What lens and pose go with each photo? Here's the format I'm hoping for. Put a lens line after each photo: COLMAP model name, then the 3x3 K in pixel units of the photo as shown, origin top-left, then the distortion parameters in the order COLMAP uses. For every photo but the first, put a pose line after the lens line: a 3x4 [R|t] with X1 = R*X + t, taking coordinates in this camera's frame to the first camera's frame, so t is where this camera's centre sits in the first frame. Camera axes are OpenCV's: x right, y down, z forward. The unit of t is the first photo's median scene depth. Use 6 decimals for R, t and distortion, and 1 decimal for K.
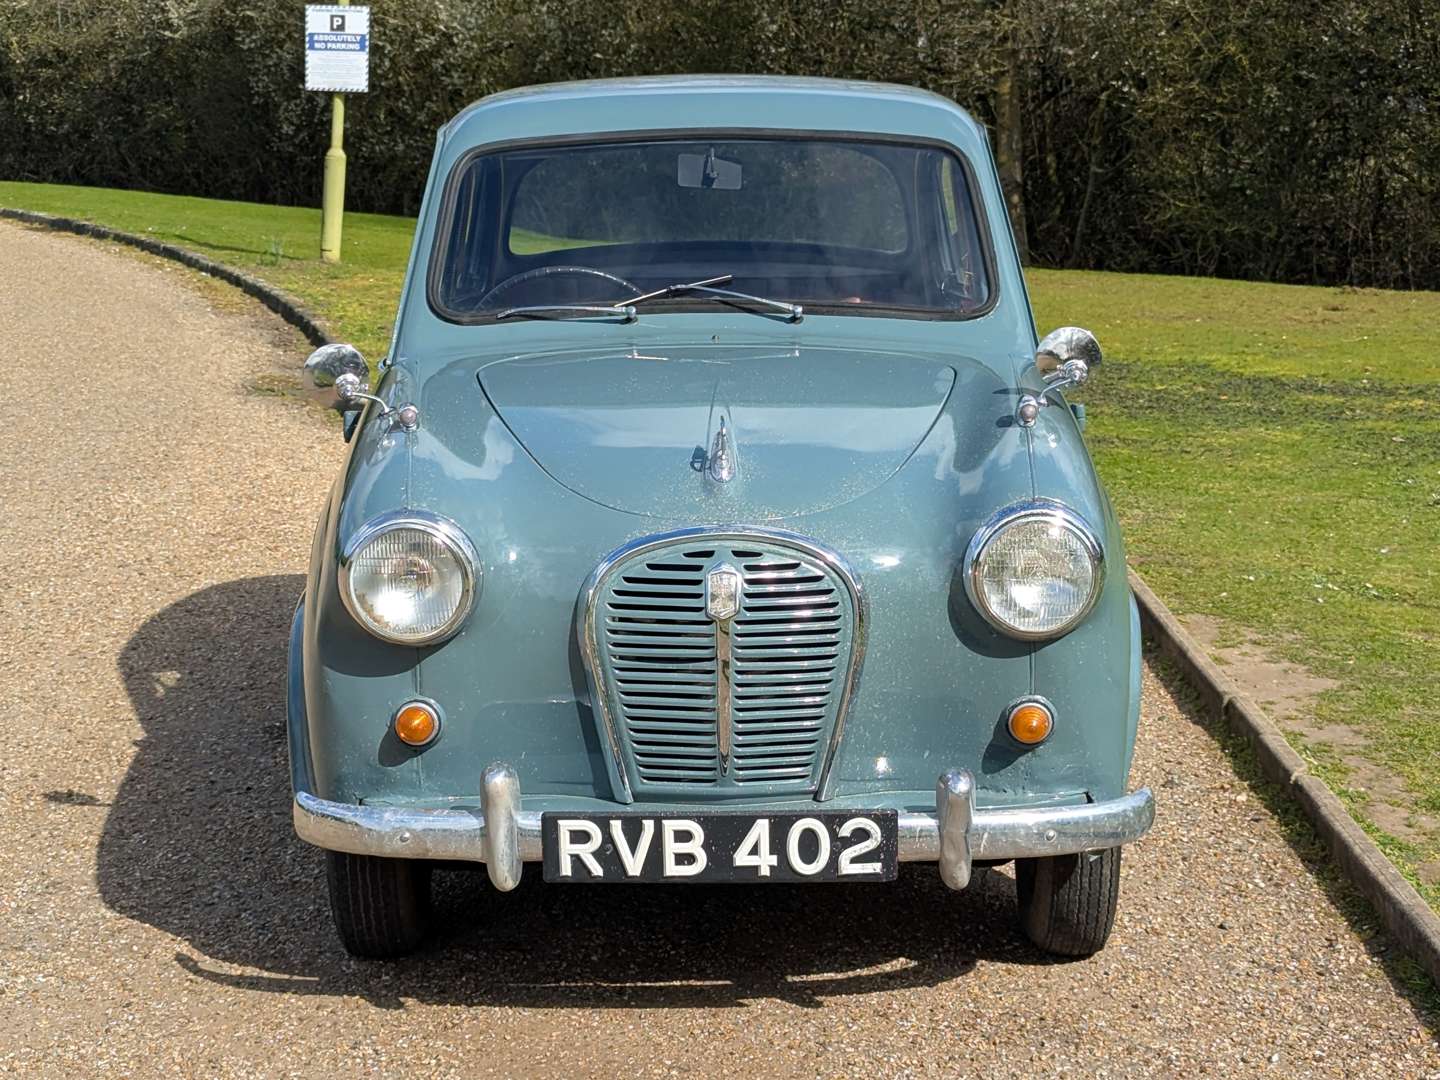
lens RADIAL K [[2578.7, 0, 720.0], [0, 2578.7, 540.0], [0, 0, 1]] dist [0.163583, -0.202295]
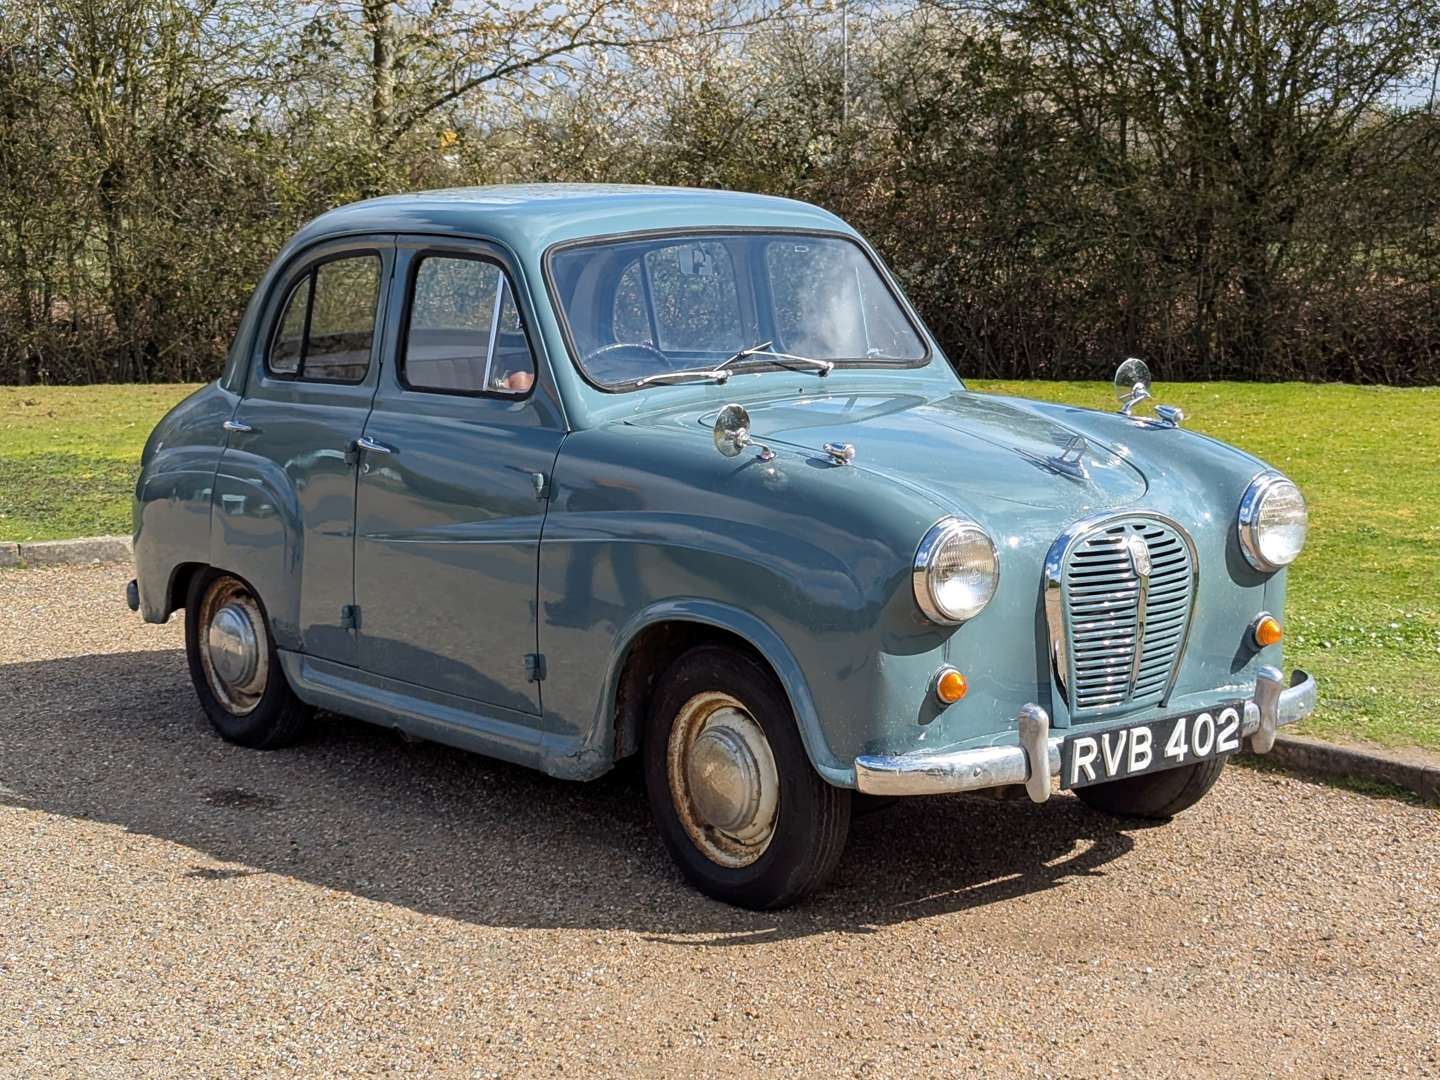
lens RADIAL K [[2578.7, 0, 720.0], [0, 2578.7, 540.0], [0, 0, 1]] dist [0.163583, -0.202295]
pose [[0.776841, -0.090625, 0.623141, -1.005138], [0.118123, 0.992995, -0.002845, -0.010018], [-0.618518, 0.075817, 0.782104, 0.075471]]
